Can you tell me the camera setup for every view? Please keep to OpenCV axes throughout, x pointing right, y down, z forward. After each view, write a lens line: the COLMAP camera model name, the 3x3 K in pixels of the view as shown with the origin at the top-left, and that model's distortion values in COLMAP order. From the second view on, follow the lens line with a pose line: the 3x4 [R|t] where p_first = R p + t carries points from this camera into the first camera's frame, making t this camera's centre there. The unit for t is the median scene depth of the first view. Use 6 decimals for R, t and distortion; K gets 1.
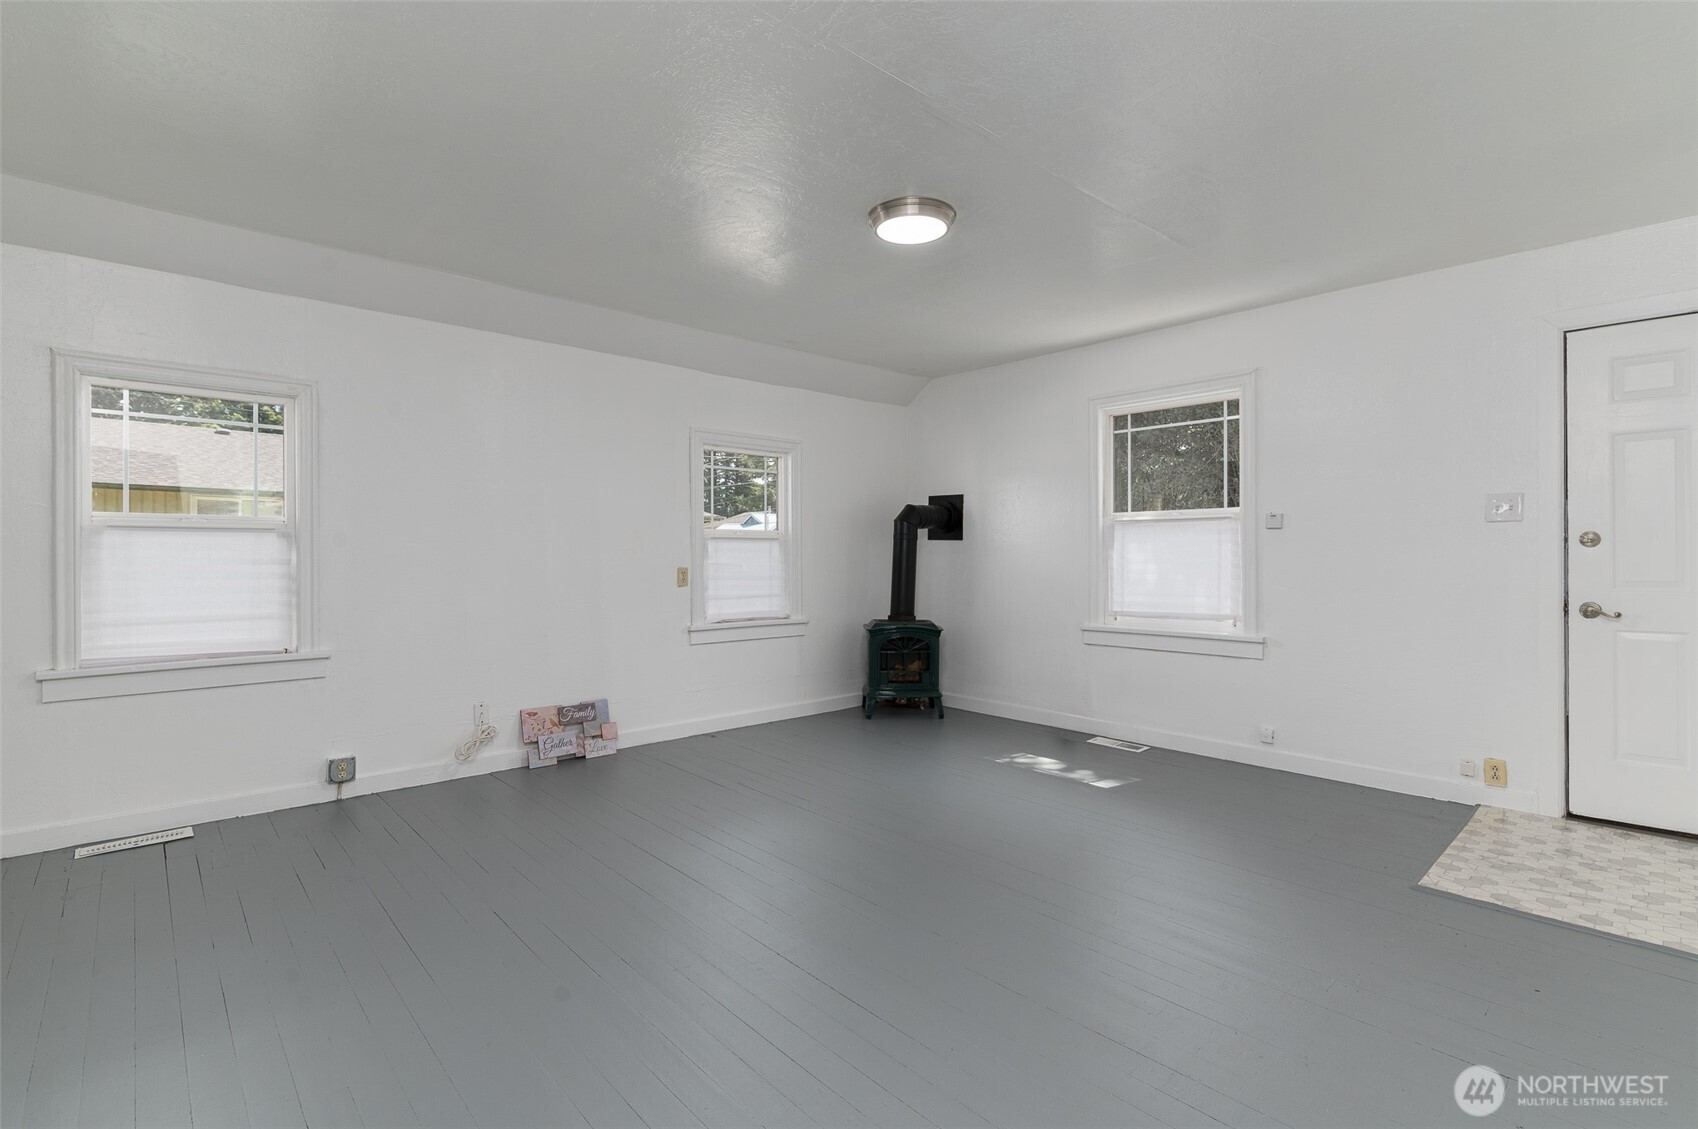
lens RADIAL K [[790.3, 0, 849.0], [0, 790.3, 564.5], [0, 0, 1]] dist [-0.000942, -0.000401]
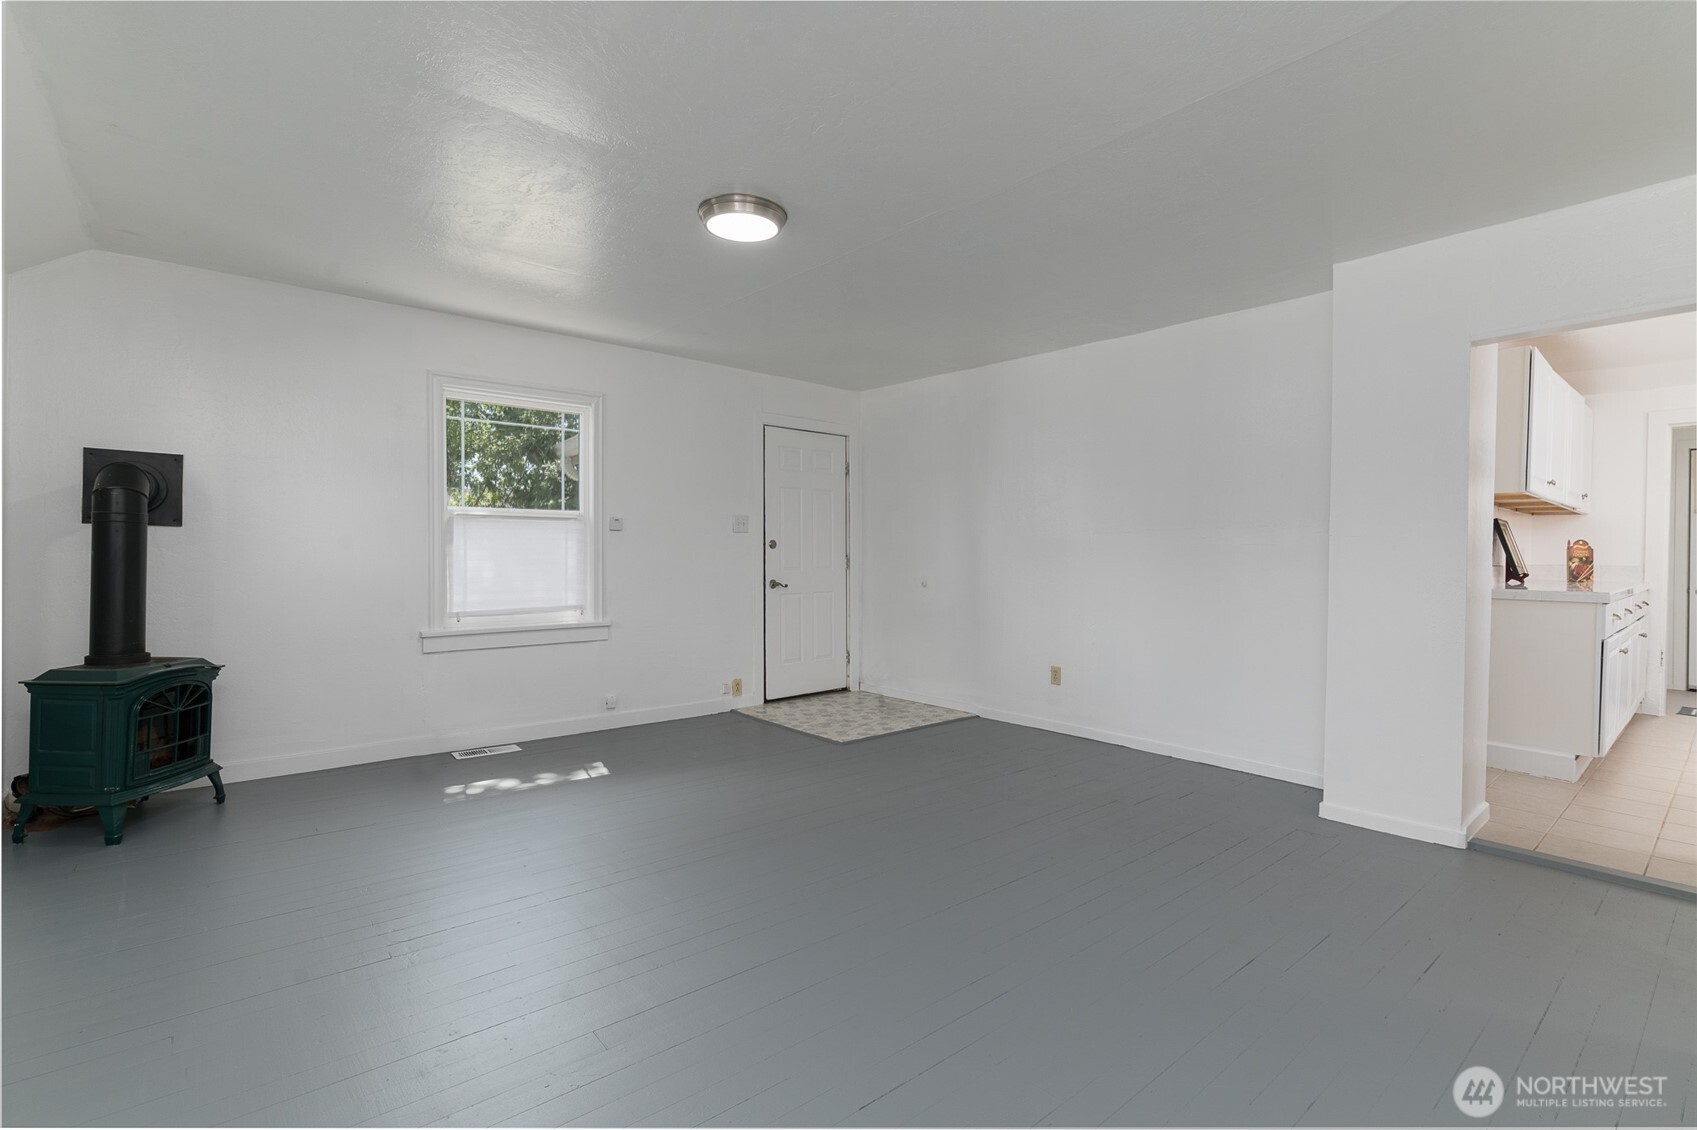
lens RADIAL K [[789.9, 0, 848.5], [0, 789.9, 565.0], [0, 0, 1]] dist [-0.000942, -0.000401]
pose [[0.041154, -0.015764, 0.999028, -0.600920], [0.007078, 0.999855, 0.015485, -0.008029], [-0.999128, 0.006434, 0.041260, 0.537477]]
